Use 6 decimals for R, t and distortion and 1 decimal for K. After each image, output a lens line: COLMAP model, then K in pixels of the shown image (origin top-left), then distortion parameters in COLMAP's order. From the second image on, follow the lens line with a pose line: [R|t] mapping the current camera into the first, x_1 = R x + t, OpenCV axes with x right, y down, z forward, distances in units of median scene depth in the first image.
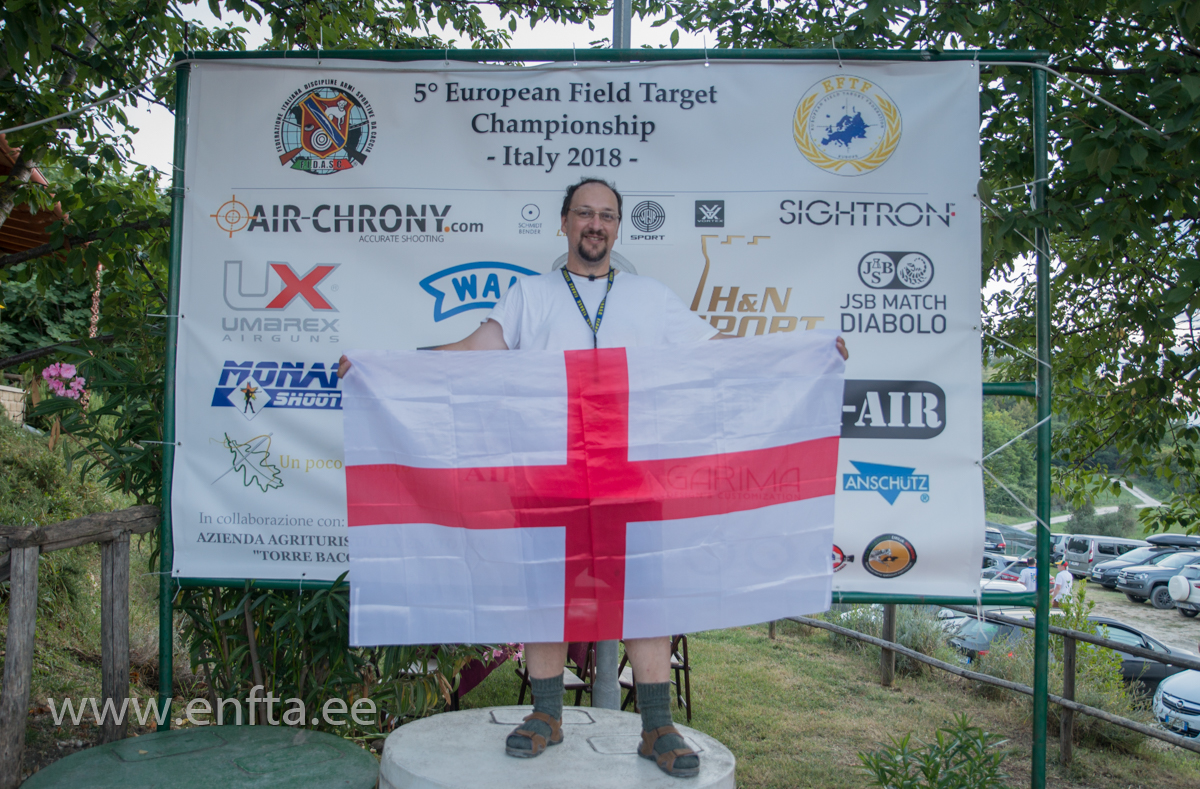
lens RADIAL K [[936.9, 0, 624.1], [0, 936.9, 398.0], [0, 0, 1]] dist [-0.056479, 0.003237]
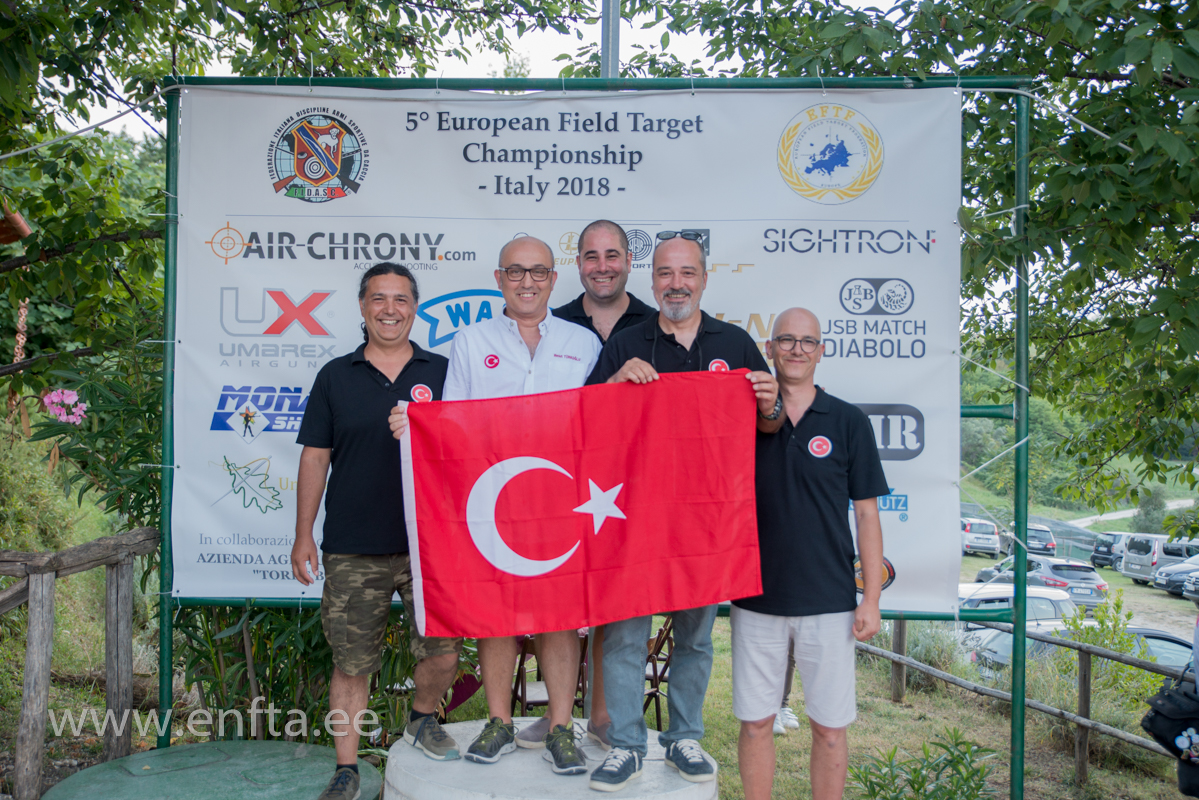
lens RADIAL K [[1077.2, 0, 620.6], [0, 1077.2, 401.9], [0, 0, 1]] dist [-0.004894, 0.000160]
pose [[0.999993, -0.003723, 0.000123, 0.008035], [0.003718, 0.999678, 0.025117, -0.050568], [-0.000216, -0.025117, 0.999685, -0.189206]]
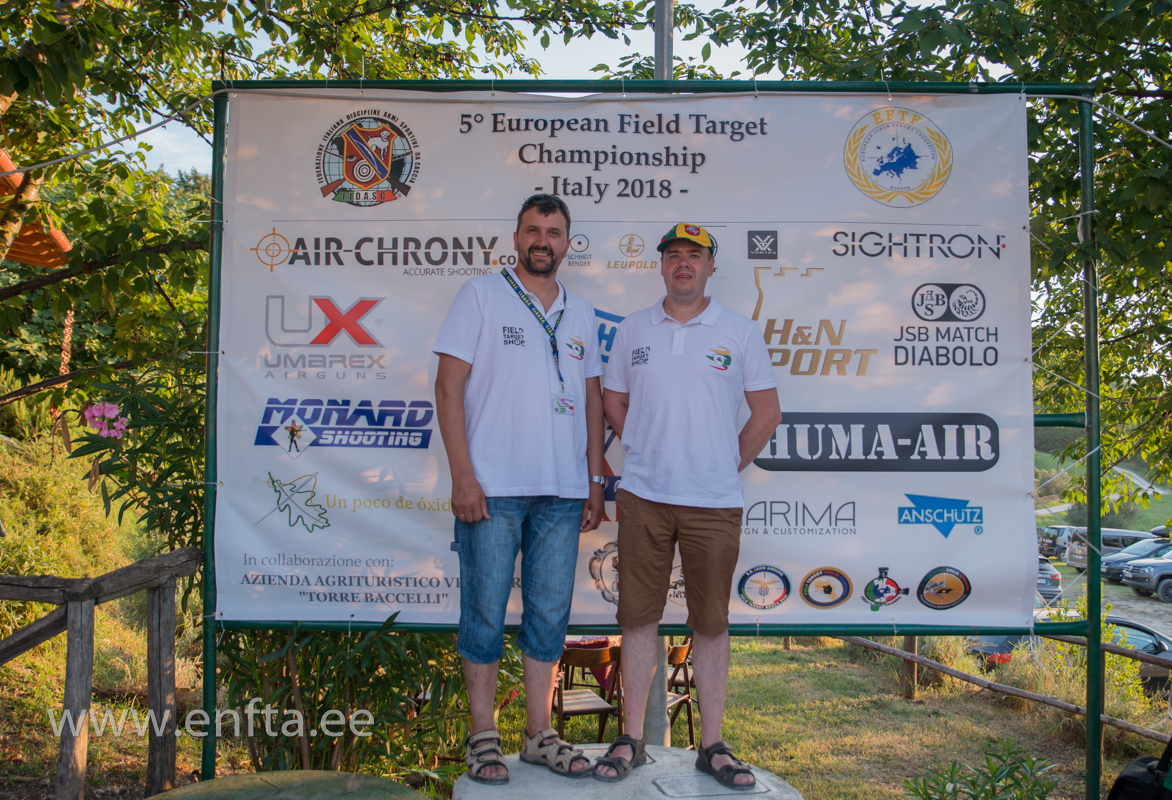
lens RADIAL K [[985.1, 0, 636.7], [0, 985.1, 382.5], [0, 0, 1]] dist [-0.102846, 0.059879]
pose [[0.999527, -0.008964, 0.029418, -0.072153], [0.009096, 0.999949, -0.004378, -0.048730], [-0.029377, 0.004644, 0.999558, -0.034726]]
